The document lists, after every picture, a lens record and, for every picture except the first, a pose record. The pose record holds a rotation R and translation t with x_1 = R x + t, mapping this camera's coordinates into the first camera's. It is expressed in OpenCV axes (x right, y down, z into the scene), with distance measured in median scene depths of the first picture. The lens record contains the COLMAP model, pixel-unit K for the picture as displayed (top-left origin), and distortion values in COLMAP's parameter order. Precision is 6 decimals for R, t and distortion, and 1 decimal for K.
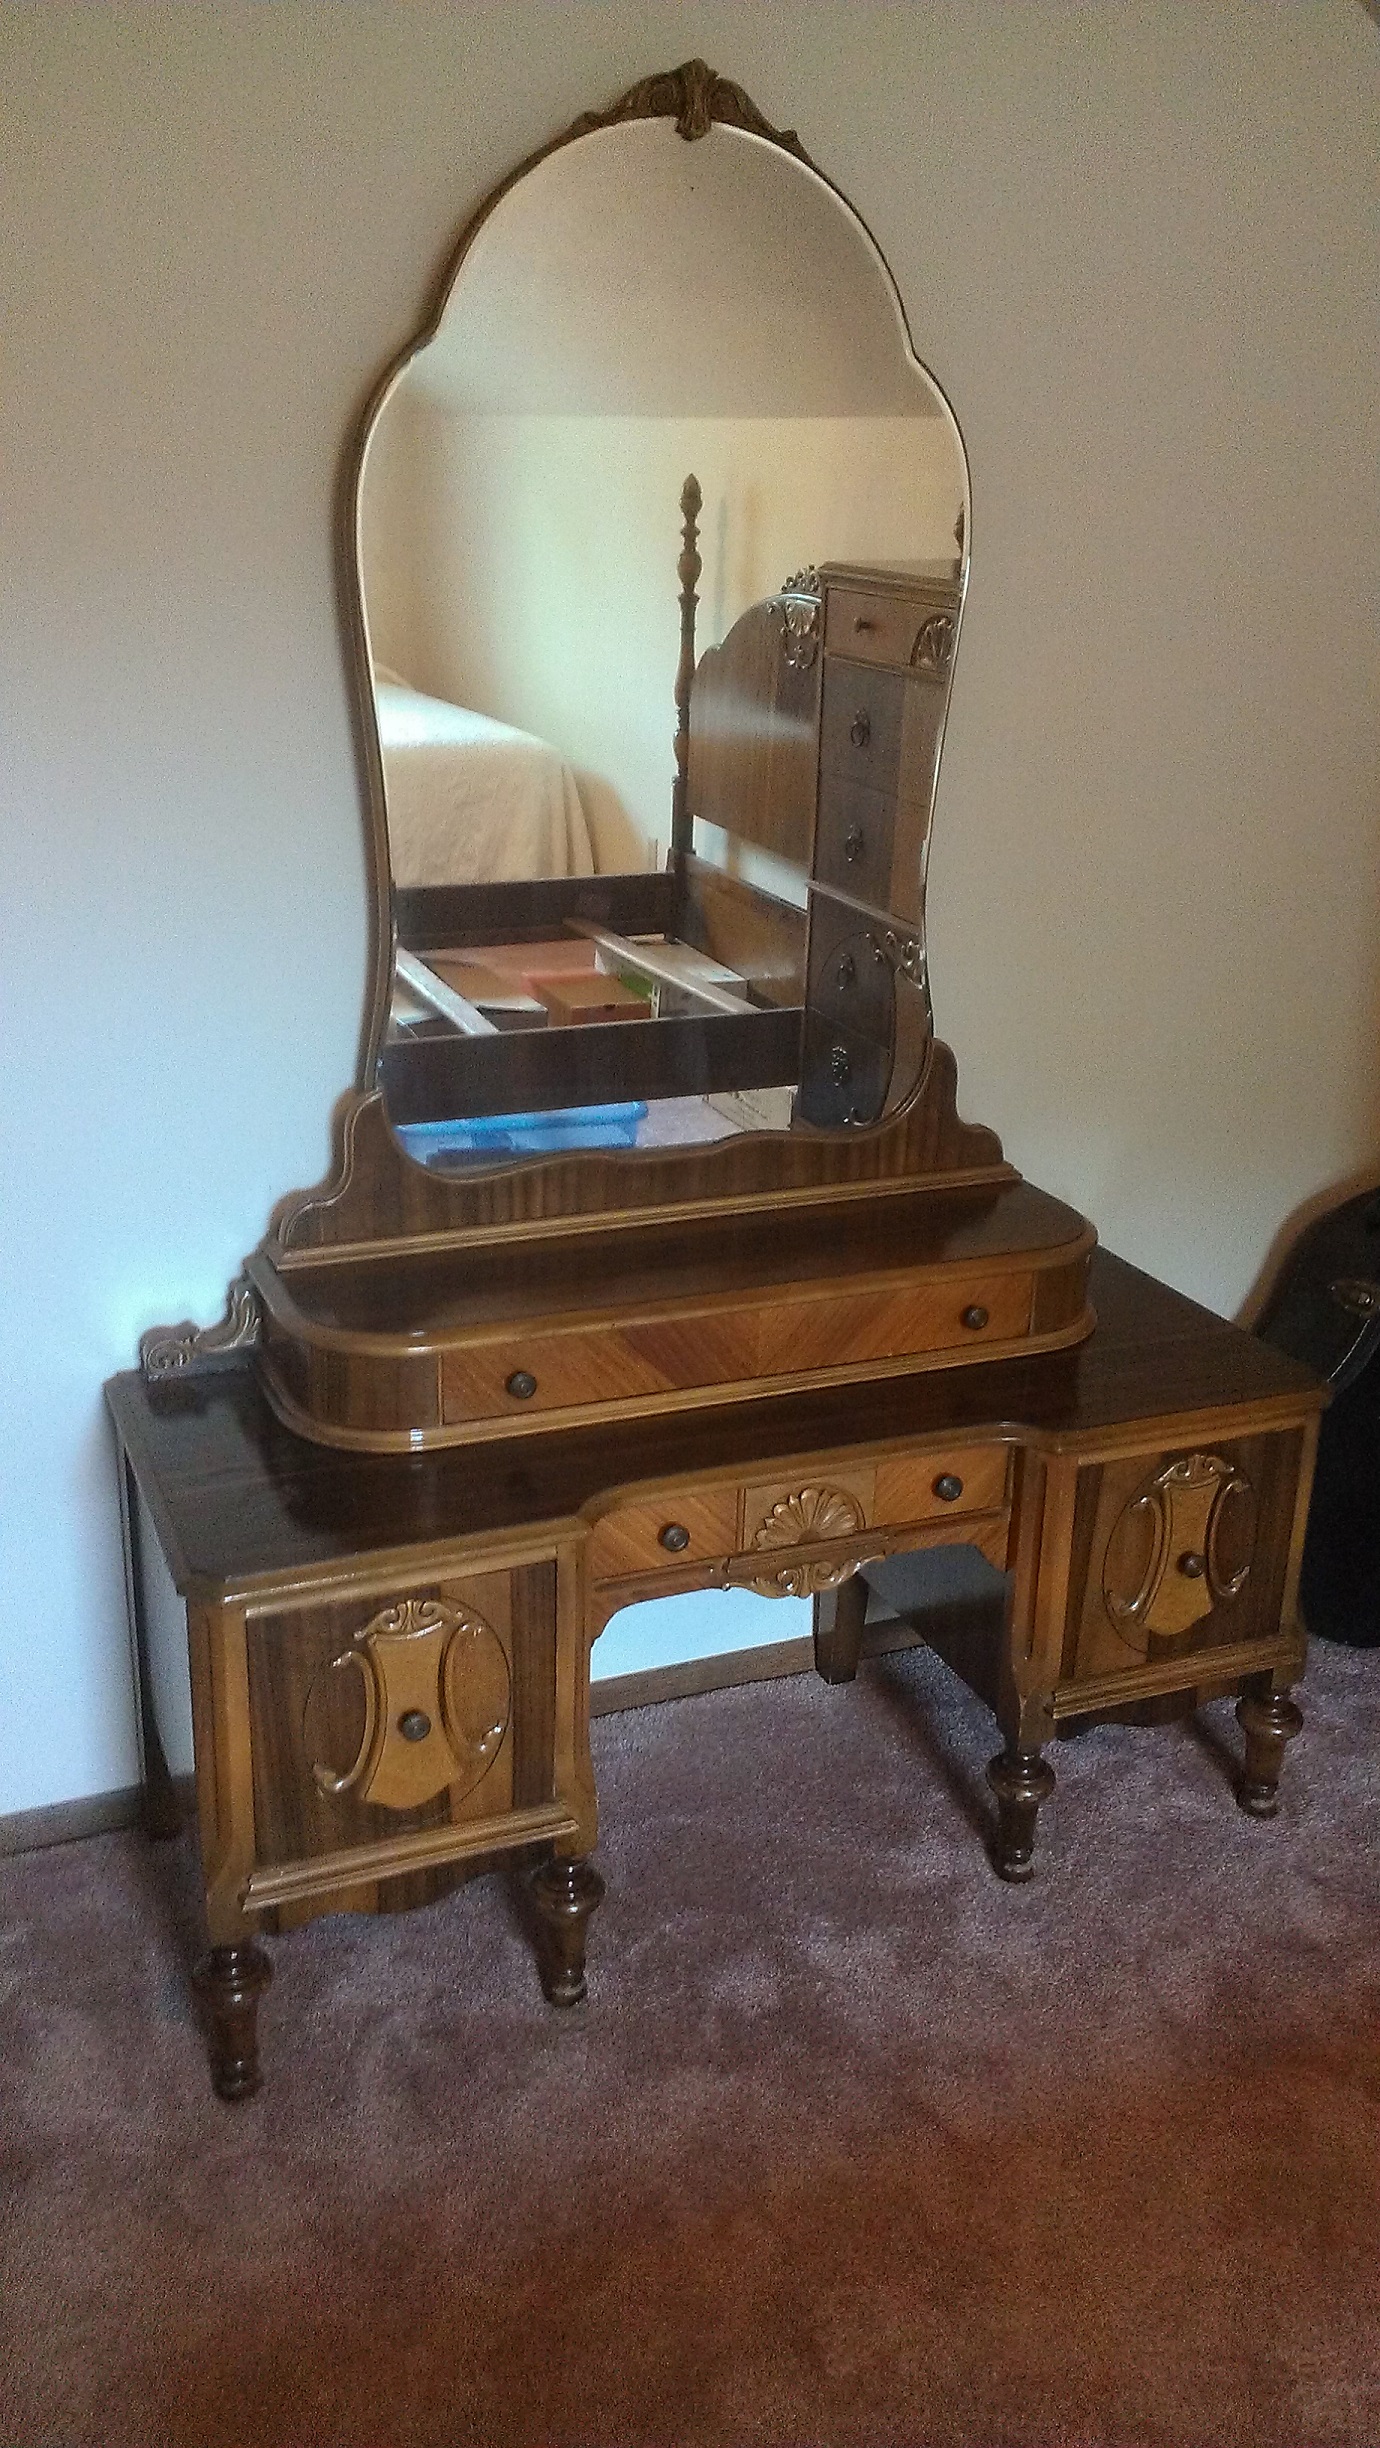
lens RADIAL K [[1977.5, 0, 675.5], [0, 1977.5, 1189.9], [0, 0, 1]] dist [0.121727, -0.190647]
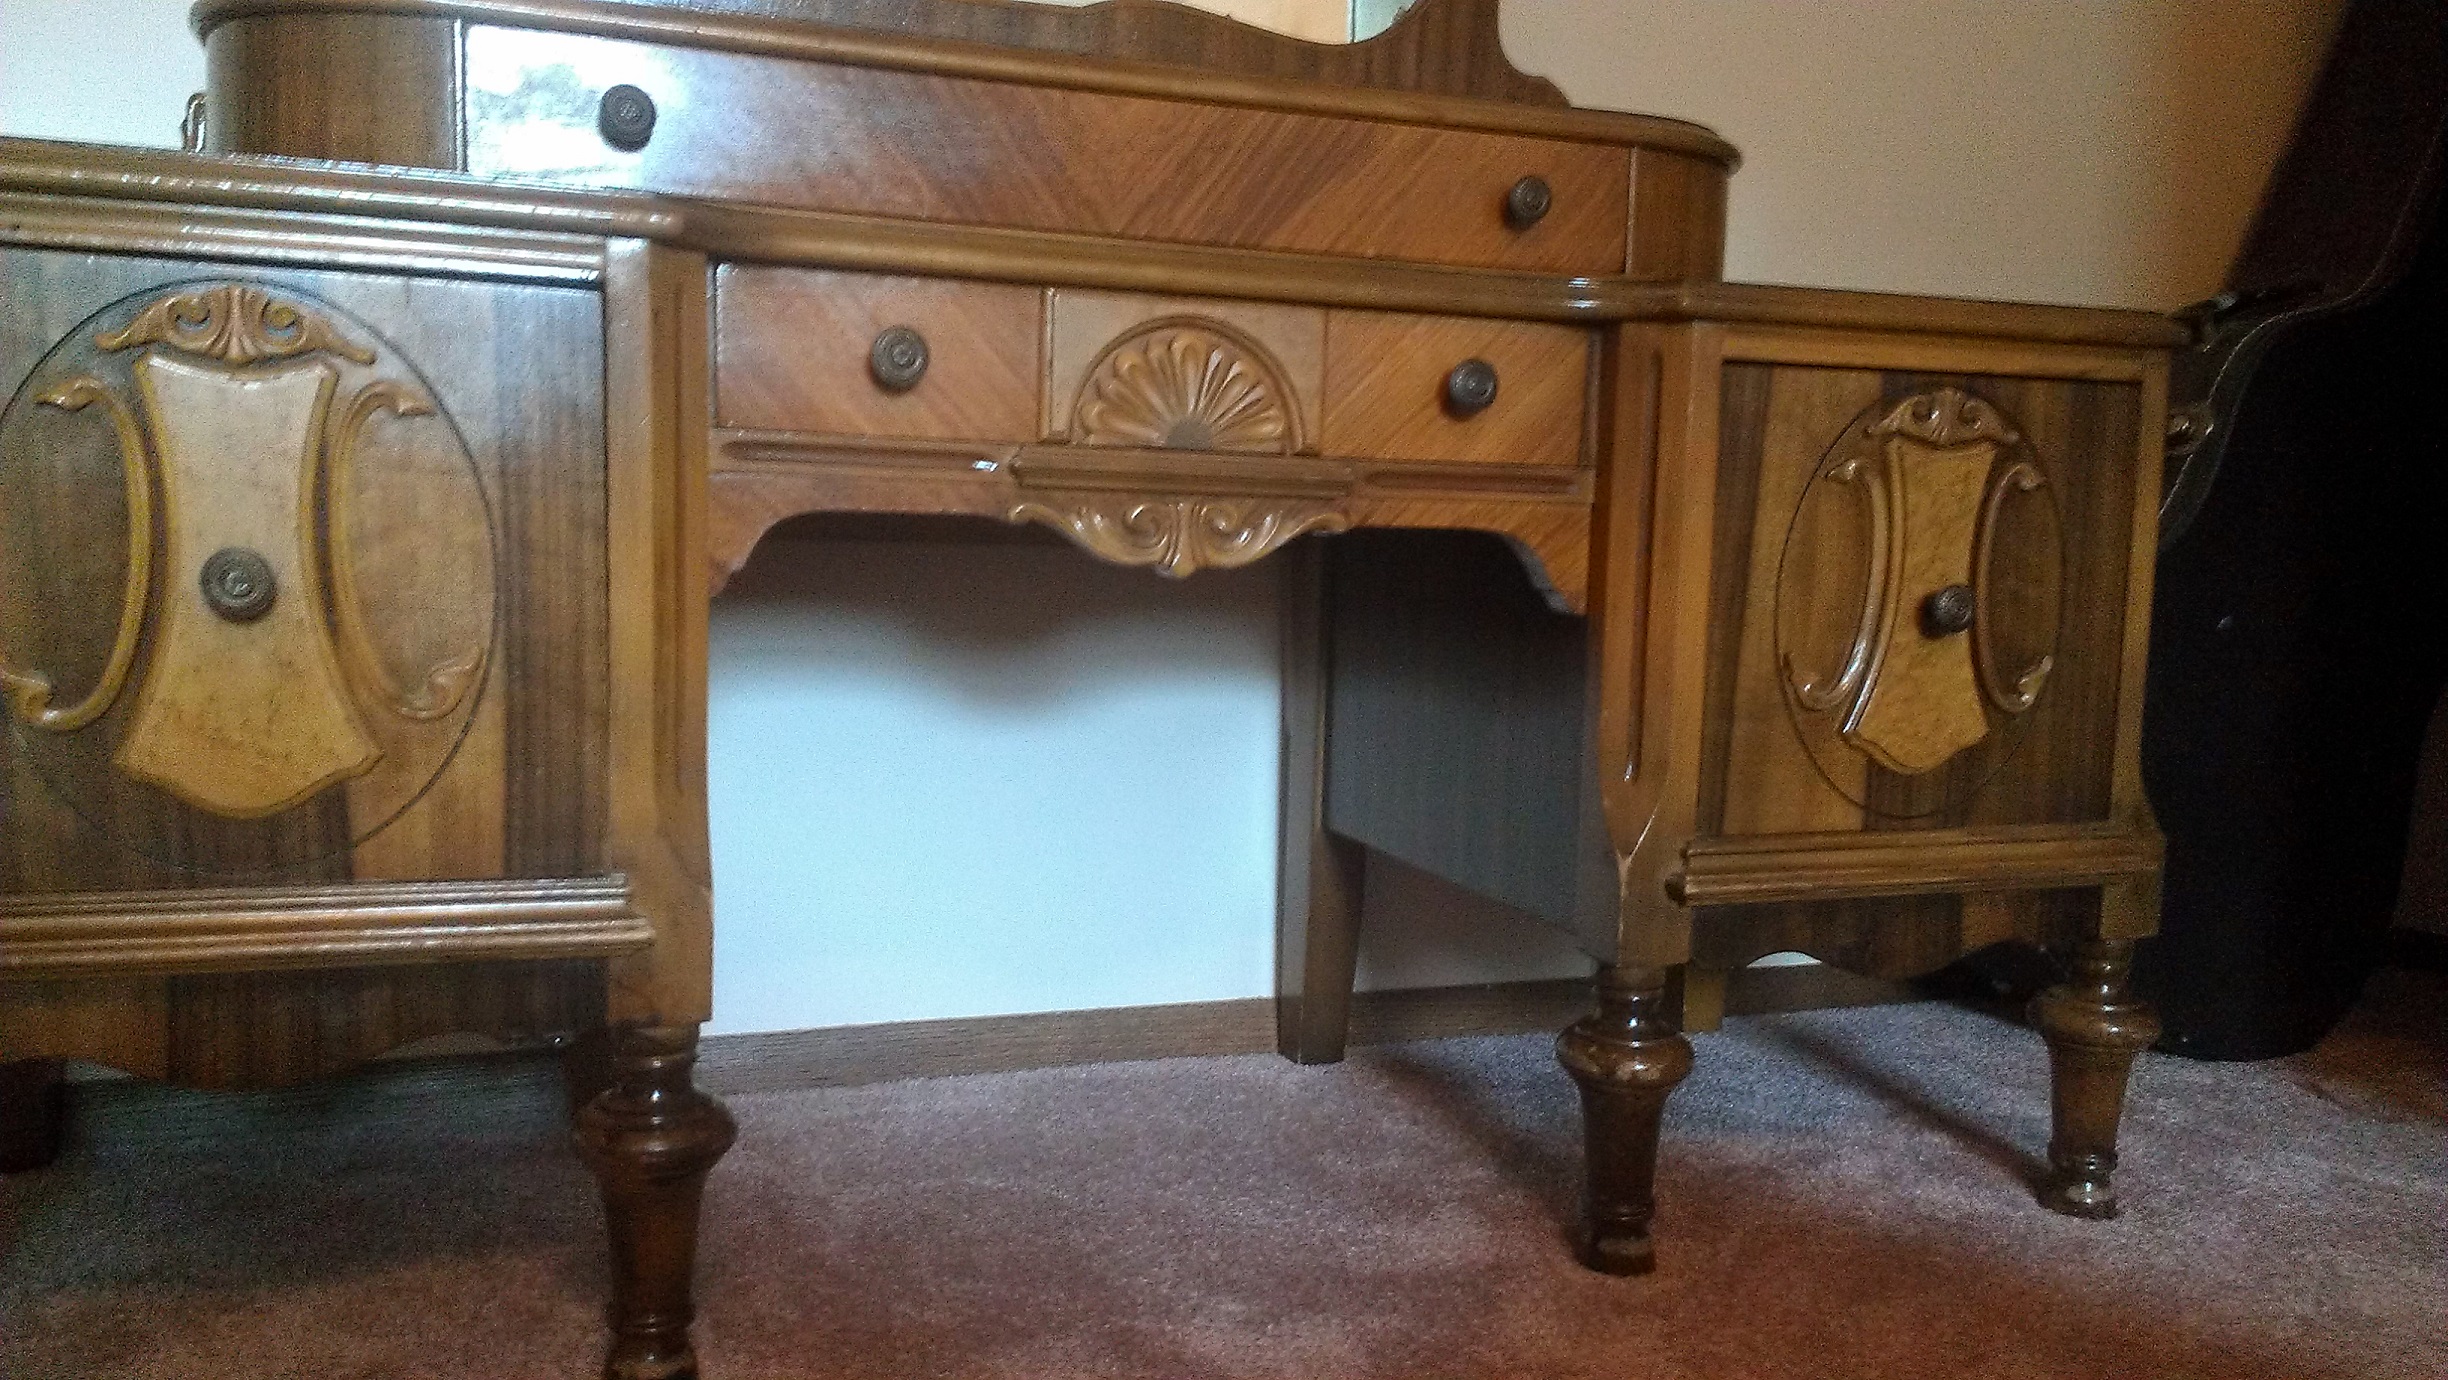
lens RADIAL K [[1977.5, 0, 1224.0], [0, 1977.5, 690.0], [0, 0, 1]] dist [0.121727, -0.190647]
pose [[0.999446, 0.015848, -0.029267, 0.086333], [-0.022160, 0.972970, -0.229868, 0.335669], [0.024832, 0.230389, 0.972782, 0.496847]]
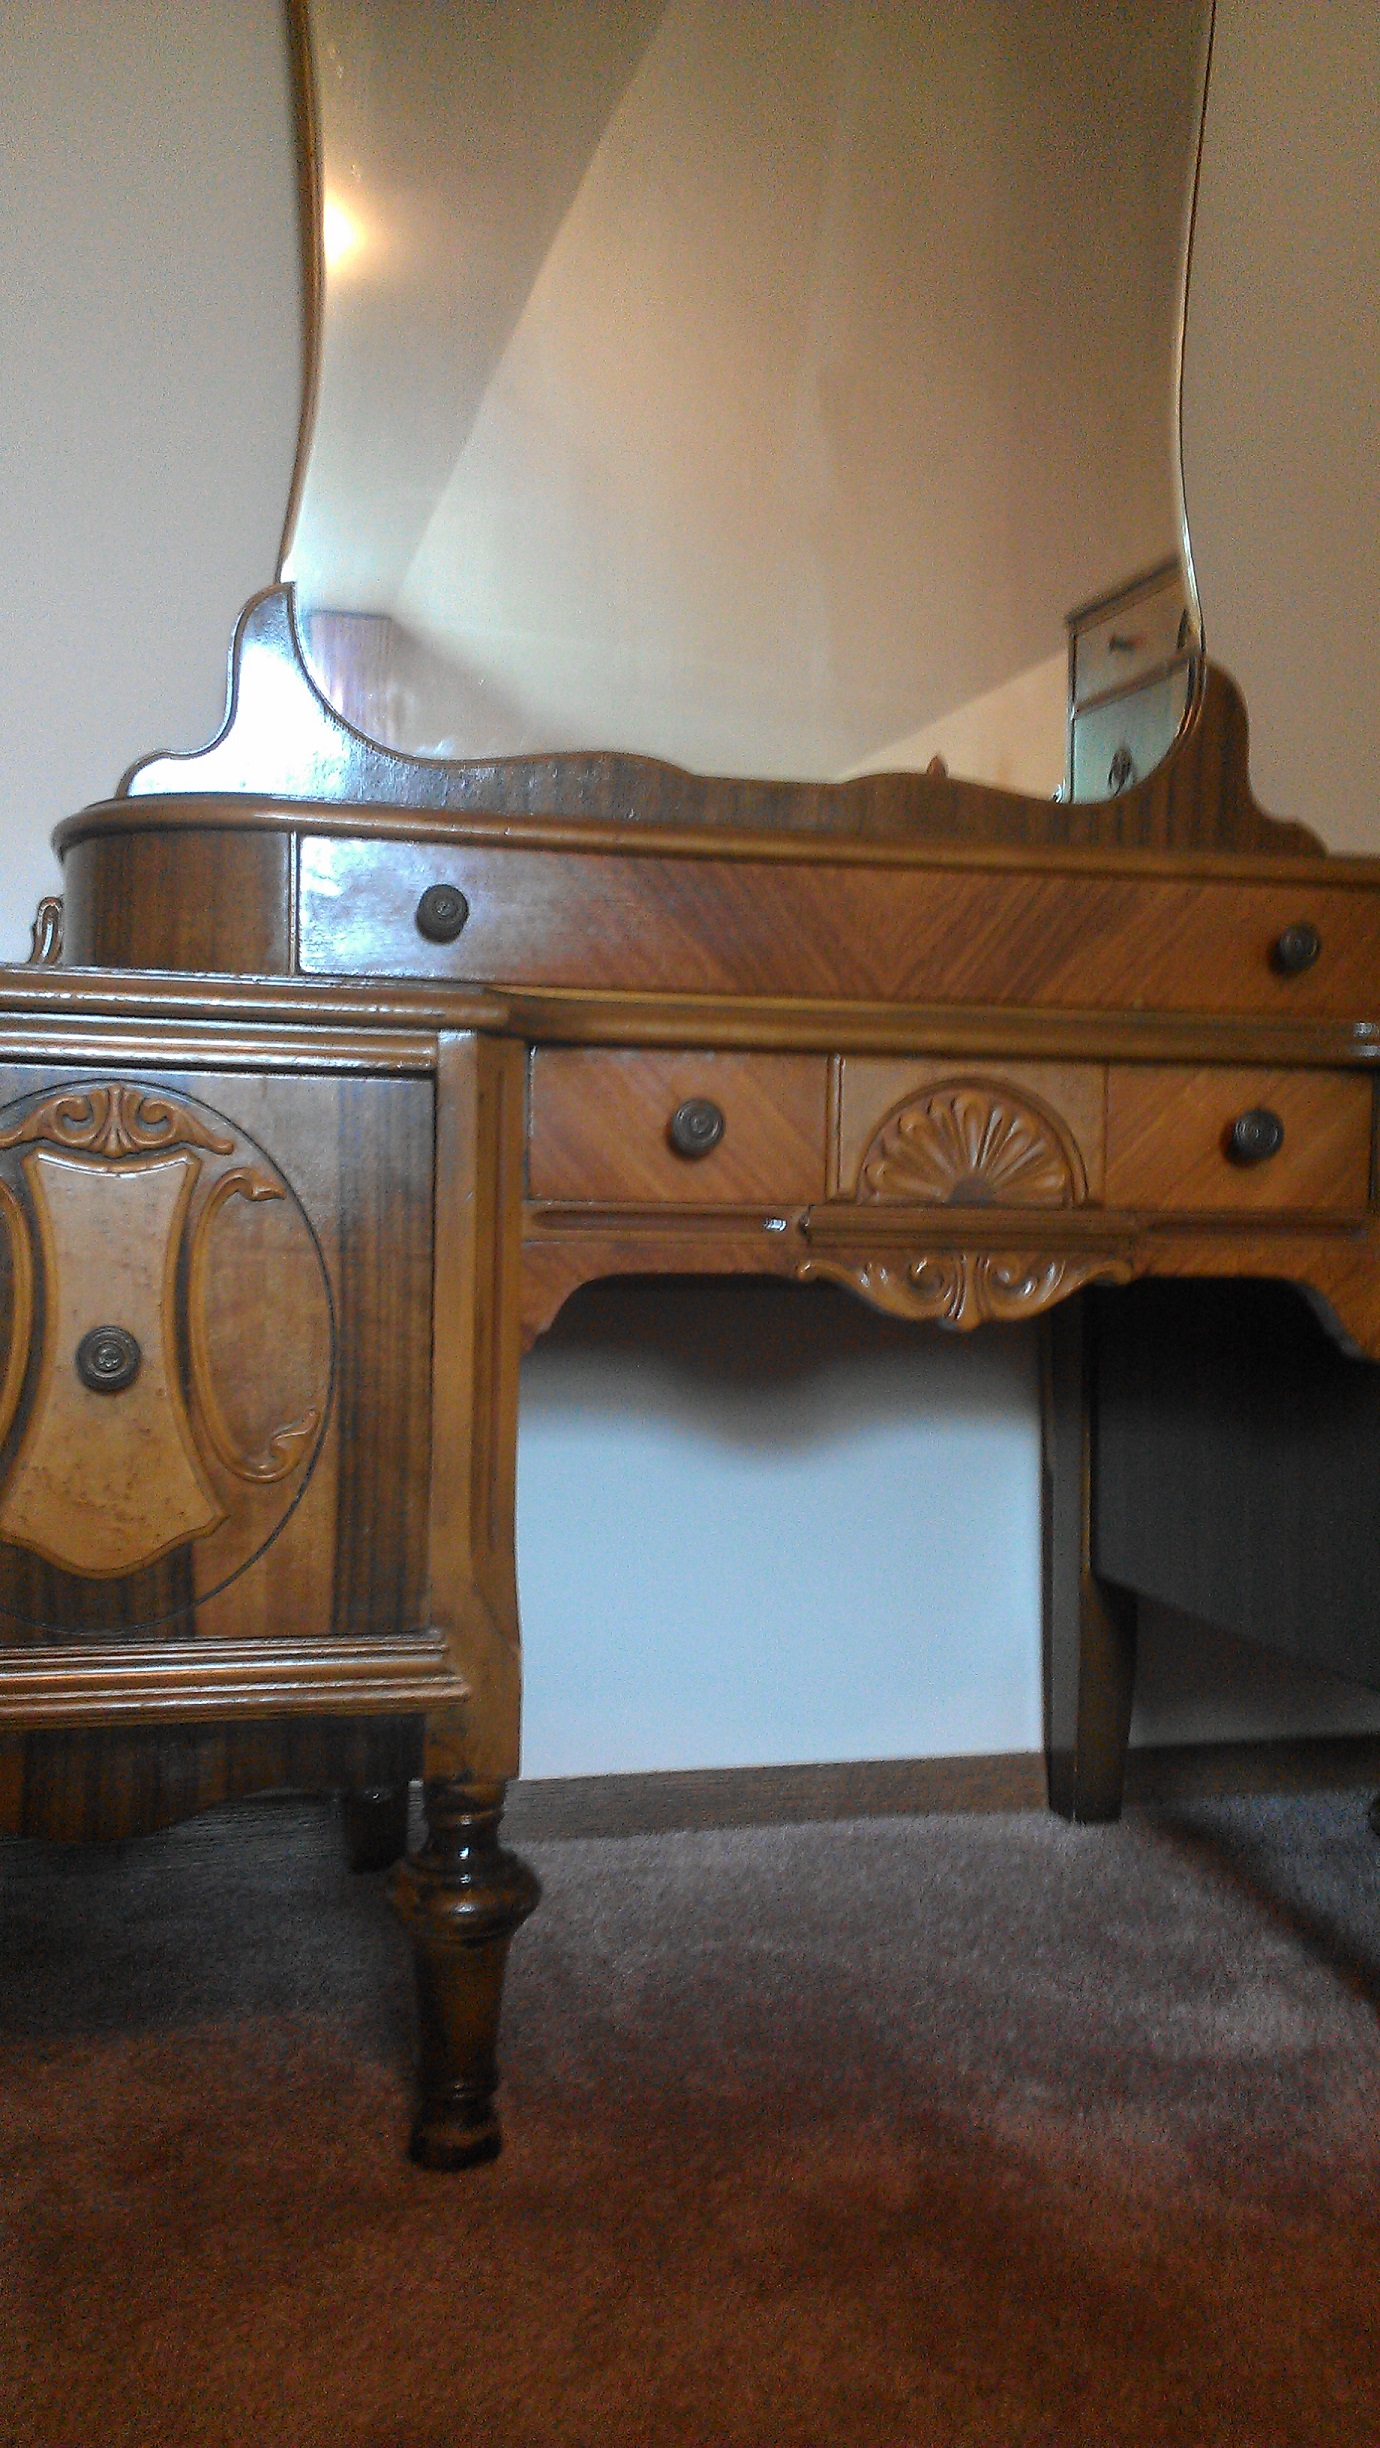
lens RADIAL K [[1977.5, 0, 675.5], [0, 1977.5, 1189.9], [0, 0, 1]] dist [0.121727, -0.190647]
pose [[0.988758, -0.009854, -0.149200, 0.064431], [-0.040672, 0.942478, -0.331784, 0.330833], [0.143887, 0.334122, 0.931482, 0.483598]]
